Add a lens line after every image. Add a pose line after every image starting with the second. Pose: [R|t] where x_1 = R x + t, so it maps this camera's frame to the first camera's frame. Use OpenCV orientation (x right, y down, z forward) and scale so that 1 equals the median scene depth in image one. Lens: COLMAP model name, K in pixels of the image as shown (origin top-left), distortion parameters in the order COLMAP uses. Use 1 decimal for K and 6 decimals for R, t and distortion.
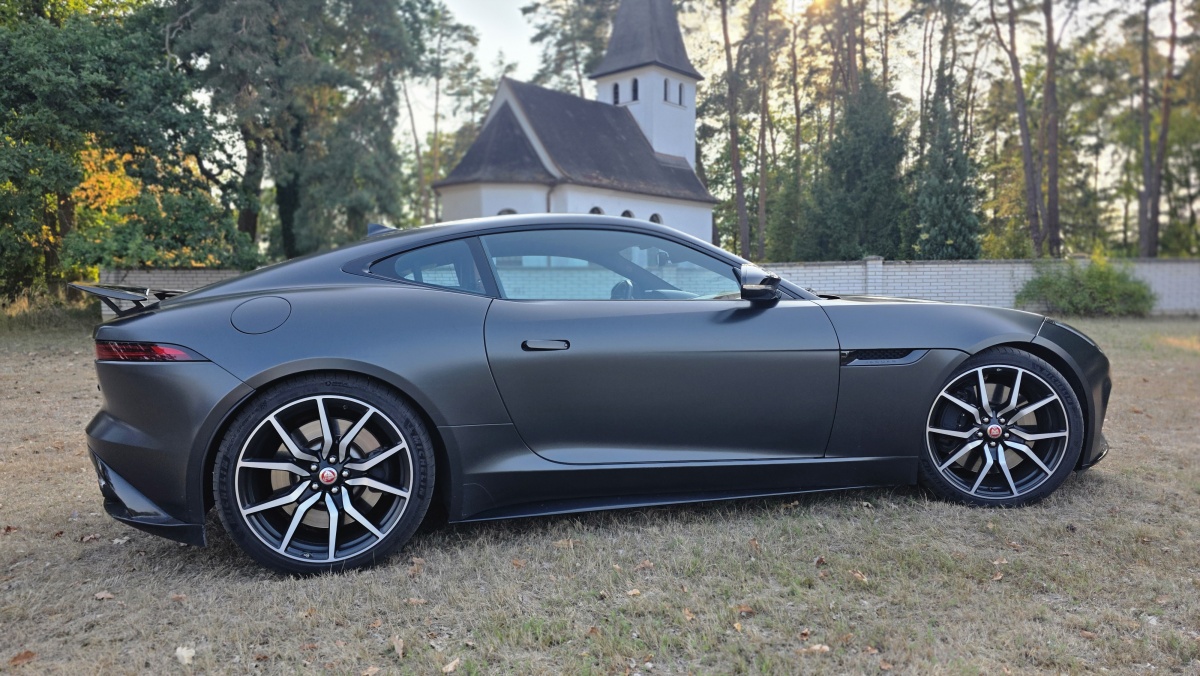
lens RADIAL K [[816.8, 0, 608.3], [0, 816.8, 350.9], [0, 0, 1]] dist [0.057456, -0.056104]
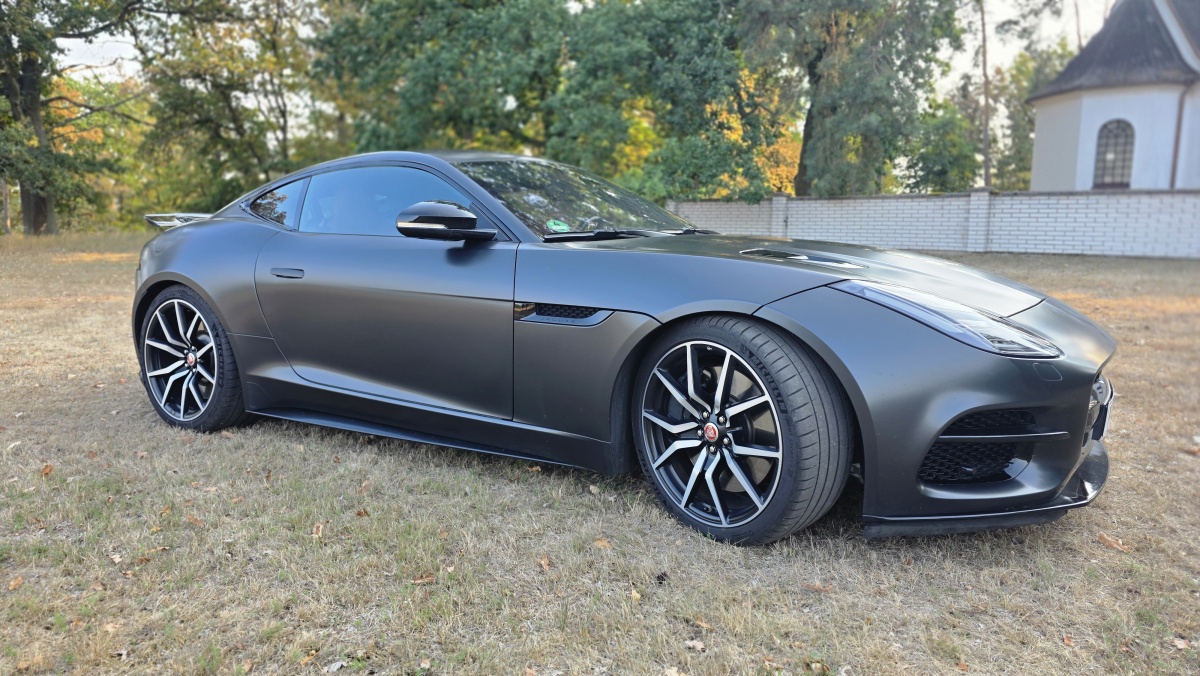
lens RADIAL K [[816.8, 0, 603.0], [0, 816.8, 332.0], [0, 0, 1]] dist [0.057456, -0.056104]
pose [[0.702737, 0.110408, -0.702830, 0.911958], [-0.063843, 0.993686, 0.092265, -0.051877], [0.708579, -0.019967, 0.705349, 0.431122]]
